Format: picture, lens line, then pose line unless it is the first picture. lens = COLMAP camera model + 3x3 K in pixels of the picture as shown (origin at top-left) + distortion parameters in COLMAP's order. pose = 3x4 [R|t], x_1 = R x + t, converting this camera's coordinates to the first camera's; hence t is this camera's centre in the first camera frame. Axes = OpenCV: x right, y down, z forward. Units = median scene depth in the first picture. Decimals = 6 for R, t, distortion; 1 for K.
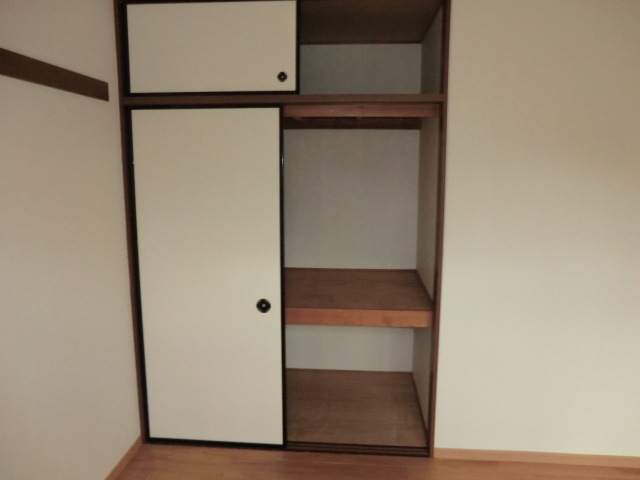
lens RADIAL K [[462.4, 0, 317.9], [0, 462.4, 239.7], [0, 0, 1]] dist [-0.092569, 0.055592]
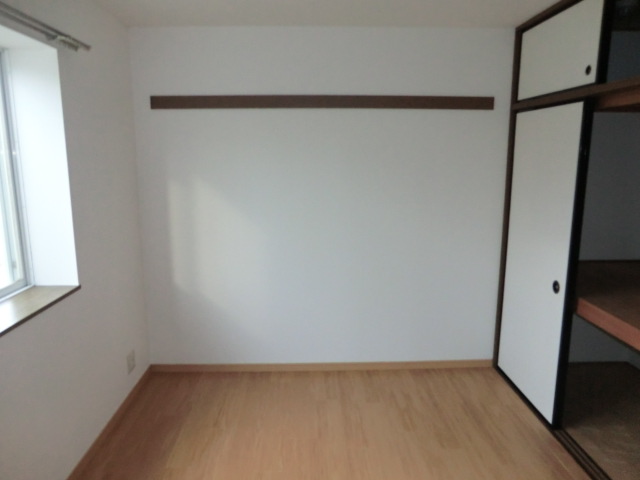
lens RADIAL K [[462.4, 0, 320.1], [0, 462.4, 240.7], [0, 0, 1]] dist [-0.092569, 0.055592]
pose [[0.090947, 0.182446, -0.979001, 0.887397], [-0.149987, 0.974370, 0.167650, -0.059679], [0.984496, 0.131590, 0.115980, 0.330386]]
